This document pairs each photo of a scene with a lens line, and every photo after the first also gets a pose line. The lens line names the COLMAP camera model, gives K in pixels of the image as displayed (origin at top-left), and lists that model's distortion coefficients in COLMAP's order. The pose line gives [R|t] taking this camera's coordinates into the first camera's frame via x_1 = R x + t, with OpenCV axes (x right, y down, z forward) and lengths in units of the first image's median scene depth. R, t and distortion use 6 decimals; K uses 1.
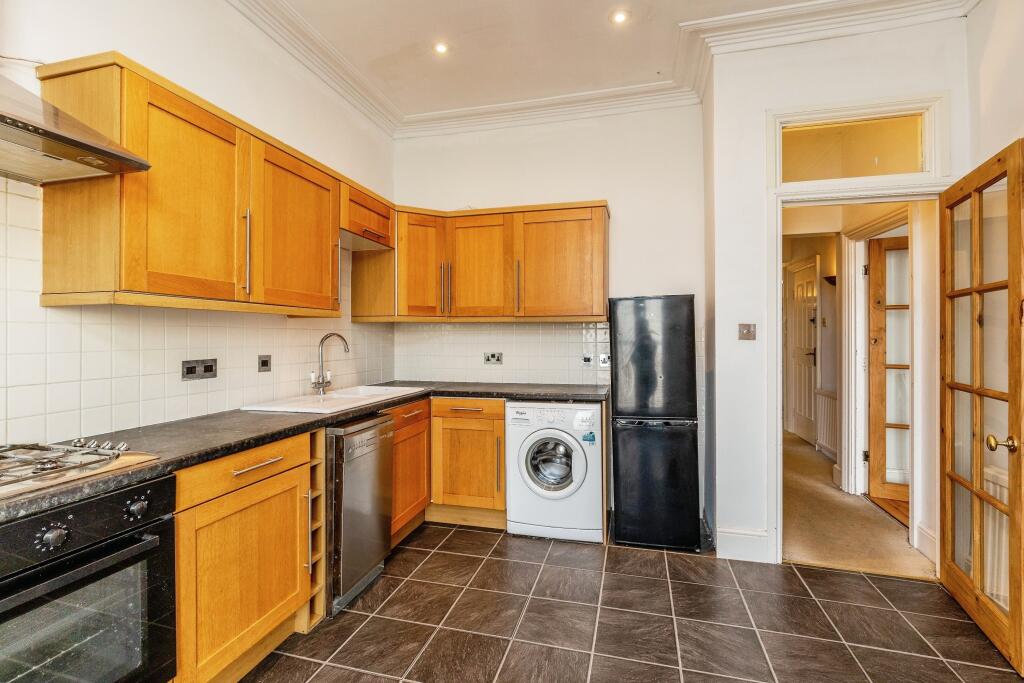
lens RADIAL K [[457.1, 0, 506.1], [0, 457.1, 329.8], [0, 0, 1]] dist [-0.013868, 0.000648]
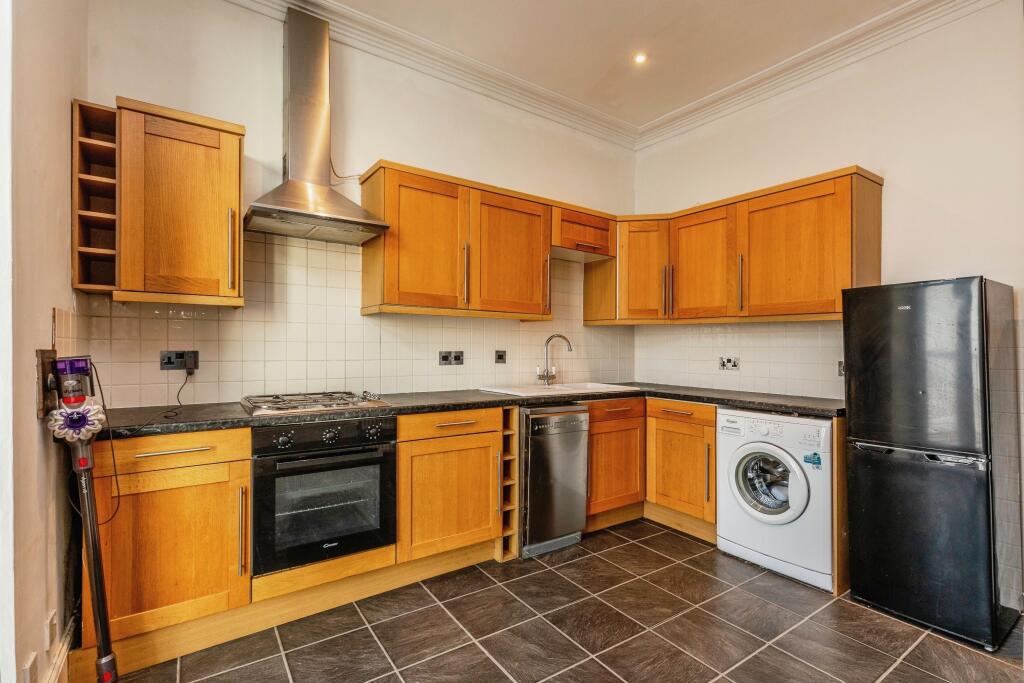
lens RADIAL K [[457.1, 0, 501.5], [0, 457.1, 342.9], [0, 0, 1]] dist [-0.013868, 0.000648]
pose [[0.759935, 0.008235, -0.649947, 0.319843], [-0.004407, 0.999962, 0.007518, 0.023380], [0.649984, -0.002849, 0.759942, 0.008276]]
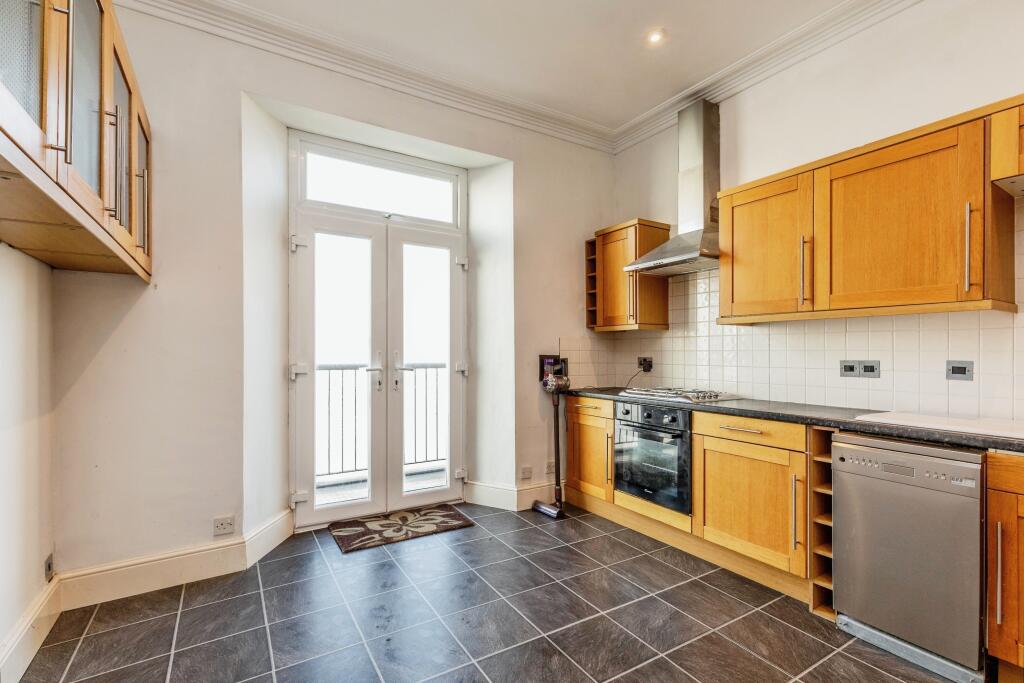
lens RADIAL K [[457.1, 0, 508.6], [0, 457.1, 351.1], [0, 0, 1]] dist [-0.013868, 0.000648]
pose [[-0.676758, 0.000058, -0.736206, 0.666898], [0.009137, 0.999924, -0.008320, 0.036834], [0.736149, -0.012357, -0.676706, 0.947809]]
